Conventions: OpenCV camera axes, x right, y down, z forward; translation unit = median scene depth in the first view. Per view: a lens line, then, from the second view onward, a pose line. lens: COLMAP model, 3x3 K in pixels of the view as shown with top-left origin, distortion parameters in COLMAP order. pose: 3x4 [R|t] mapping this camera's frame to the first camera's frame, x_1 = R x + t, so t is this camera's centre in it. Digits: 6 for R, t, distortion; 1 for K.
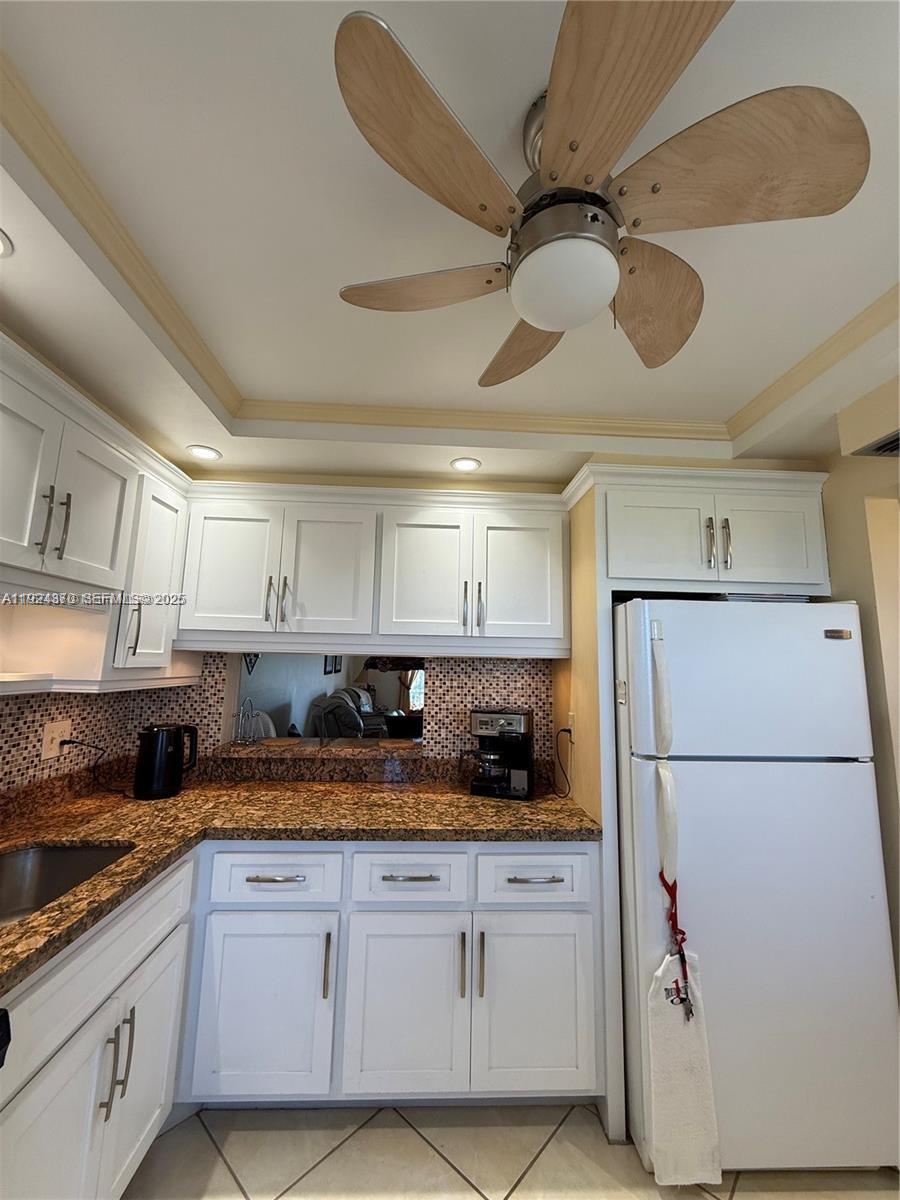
lens RADIAL K [[478.2, 0, 449.6], [0, 478.2, 594.2], [0, 0, 1]] dist [-0.001097, 0.000684]
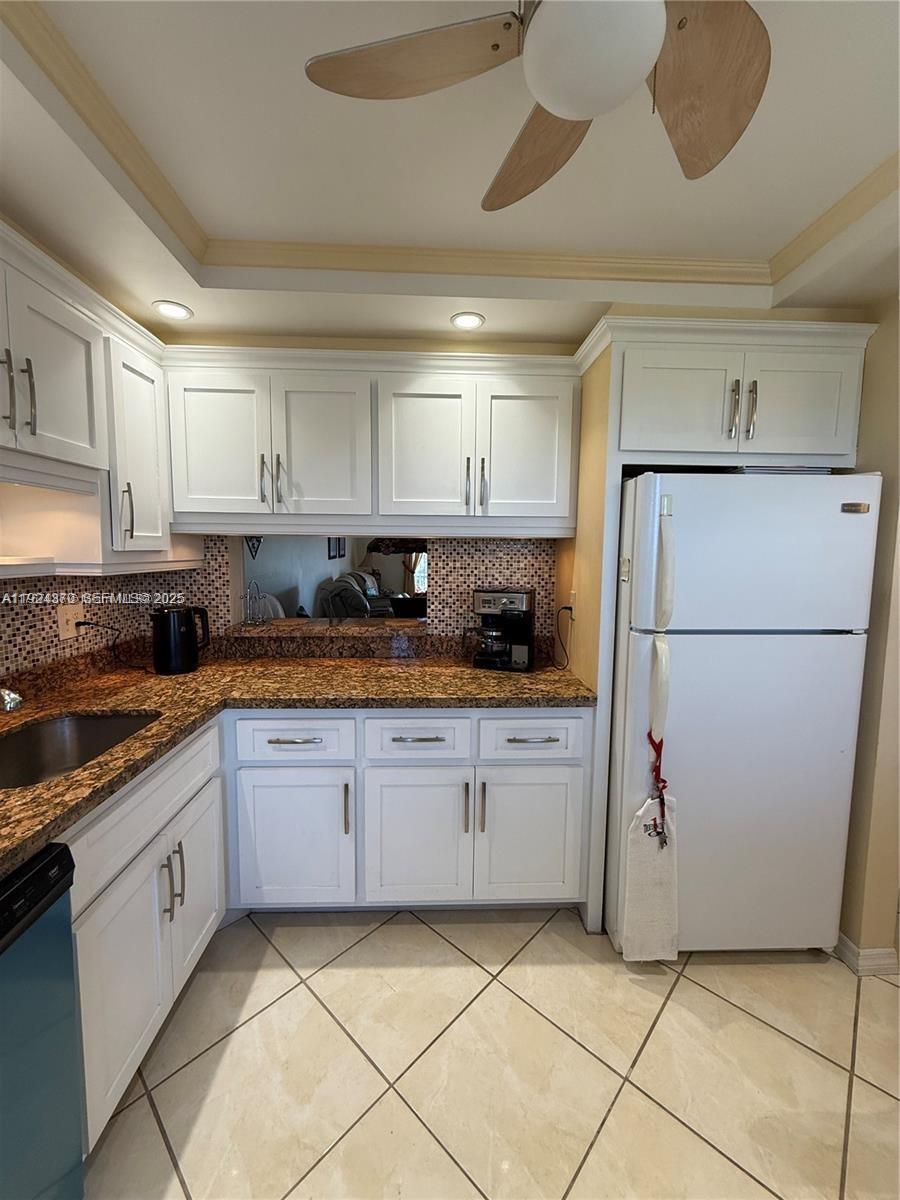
lens RADIAL K [[478.2, 0, 449.3], [0, 478.2, 594.4], [0, 0, 1]] dist [-0.001097, 0.000684]
pose [[0.999902, -0.010540, -0.009204, 0.002523], [0.012422, 0.971424, 0.237026, 0.013870], [0.006443, -0.237117, 0.971460, 0.017618]]
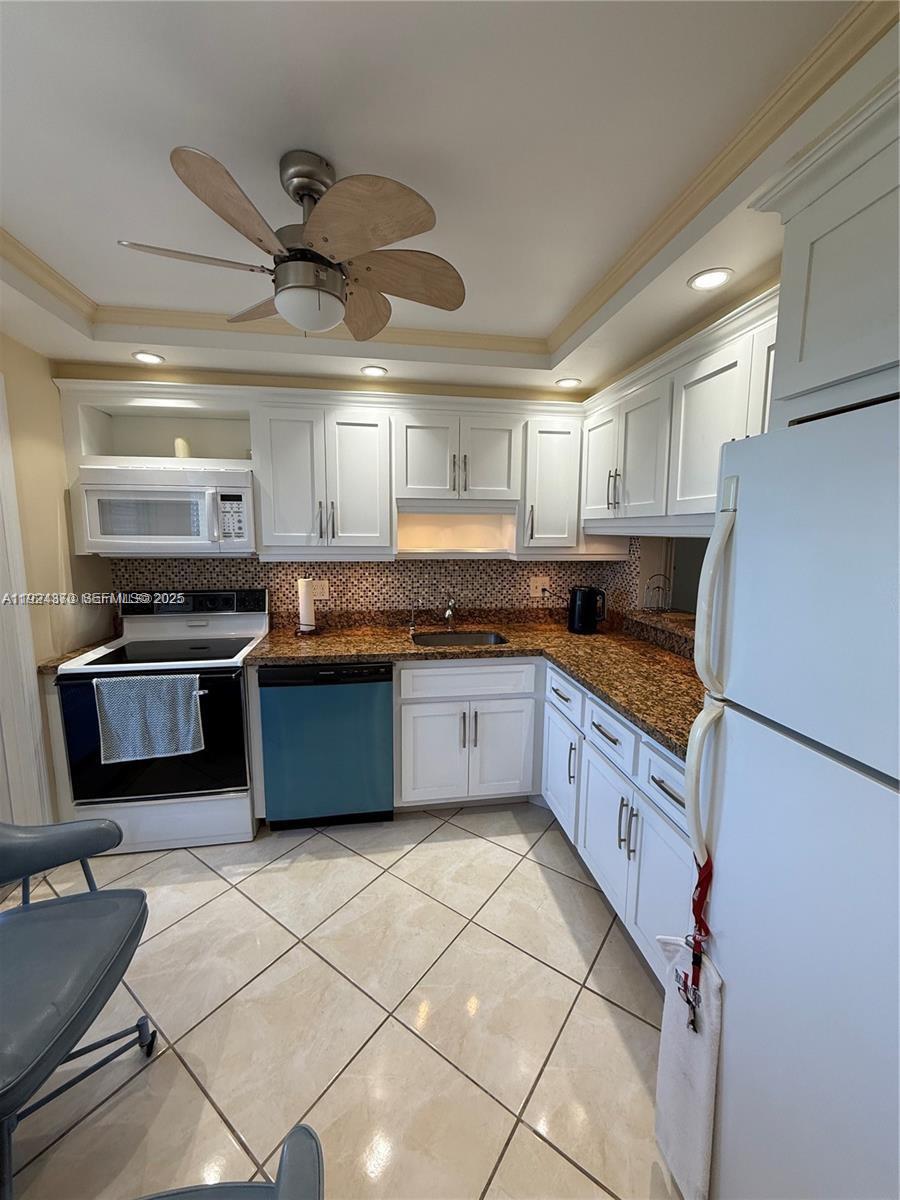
lens RADIAL K [[478.2, 0, 454.6], [0, 478.2, 594.3], [0, 0, 1]] dist [-0.001097, 0.000684]
pose [[0.118217, 0.111116, -0.986751, 0.857200], [0.140484, 0.981853, 0.127395, 0.064232], [0.983000, -0.153683, 0.100462, 0.516058]]
